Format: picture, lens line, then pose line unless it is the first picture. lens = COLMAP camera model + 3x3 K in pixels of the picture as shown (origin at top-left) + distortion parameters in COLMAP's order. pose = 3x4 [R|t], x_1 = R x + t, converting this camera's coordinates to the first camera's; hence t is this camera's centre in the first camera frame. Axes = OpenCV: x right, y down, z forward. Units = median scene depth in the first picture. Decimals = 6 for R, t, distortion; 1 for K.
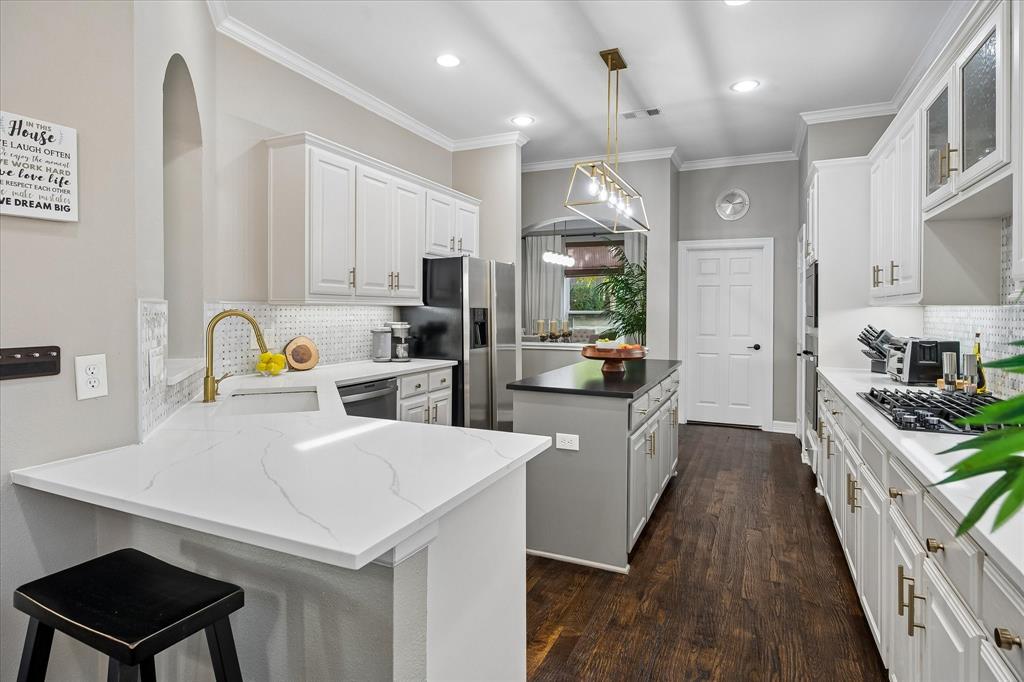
lens RADIAL K [[544.5, 0, 514.7], [0, 544.5, 320.5], [0, 0, 1]] dist [-0.003836, -0.000507]
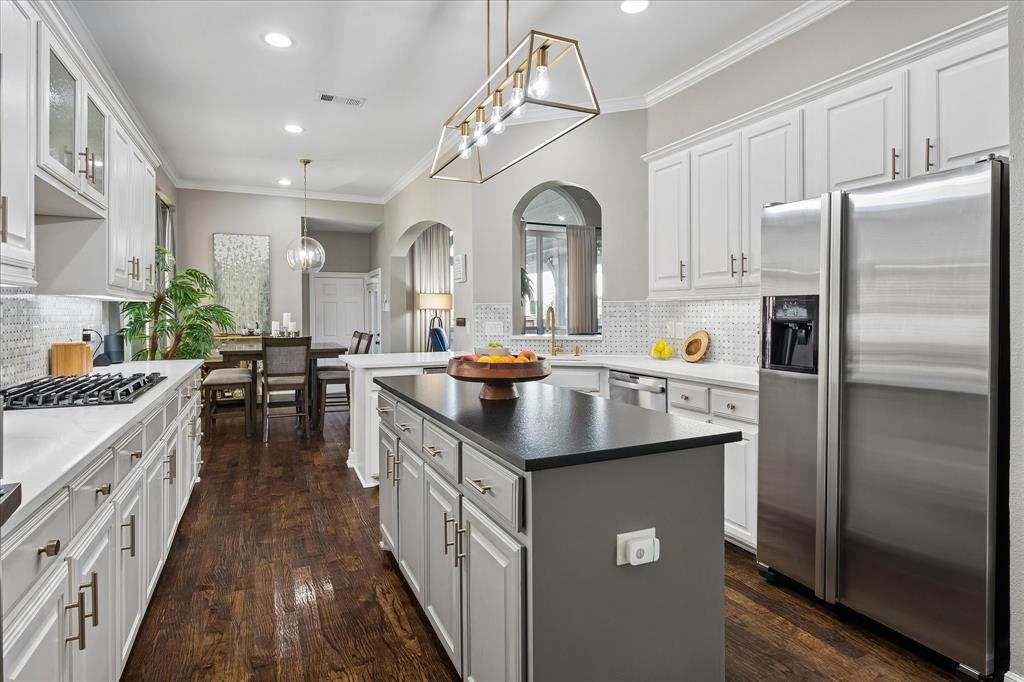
lens RADIAL K [[544.5, 0, 514.7], [0, 544.5, 320.5], [0, 0, 1]] dist [-0.003836, -0.000507]
pose [[-0.652439, 0.007346, -0.757806, 0.564650], [-0.016350, 0.999584, 0.023766, -0.008433], [0.757665, 0.027896, -0.652047, 1.261479]]
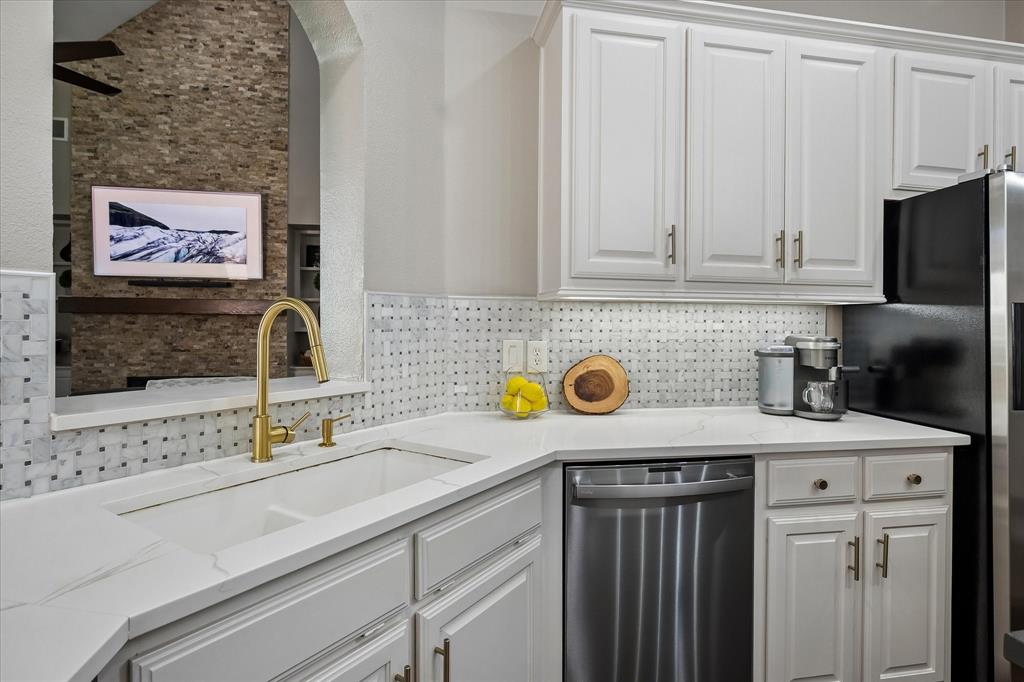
lens RADIAL K [[544.5, 0, 514.7], [0, 544.5, 320.5], [0, 0, 1]] dist [-0.003836, -0.000507]
pose [[0.570734, -0.005510, -0.821117, 0.034919], [-0.021996, 0.999516, -0.021996, 0.005835], [0.820841, 0.030615, 0.570336, 0.527078]]
